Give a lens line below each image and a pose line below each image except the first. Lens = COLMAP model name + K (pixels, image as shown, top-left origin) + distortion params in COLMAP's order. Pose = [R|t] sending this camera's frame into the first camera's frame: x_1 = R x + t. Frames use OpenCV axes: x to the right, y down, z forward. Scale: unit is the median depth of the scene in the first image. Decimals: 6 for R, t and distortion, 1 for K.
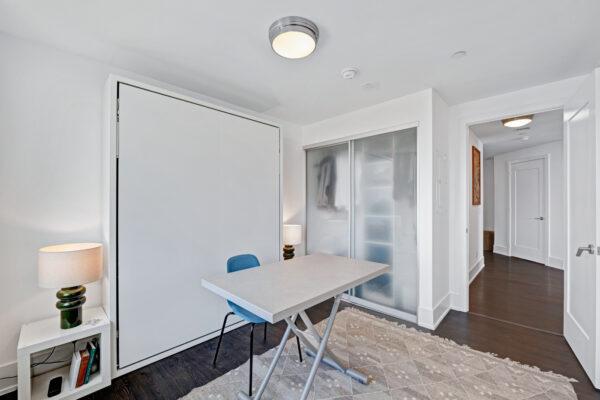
lens RADIAL K [[249.6, 0, 297.4], [0, 249.6, 200.2], [0, 0, 1]] dist [0.000087, 0.000165]
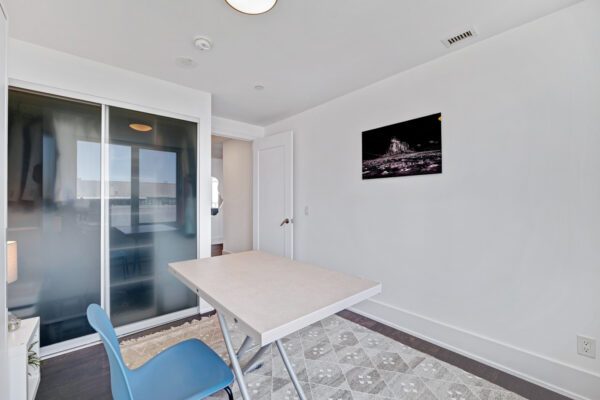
lens RADIAL K [[249.6, 0, 297.4], [0, 249.6, 200.2], [0, 0, 1]] dist [0.000087, 0.000165]
pose [[0.098045, -0.009388, 0.995138, -0.501160], [-0.006533, 0.999928, 0.010077, 0.009750], [-0.995160, -0.007489, 0.097977, 0.483214]]
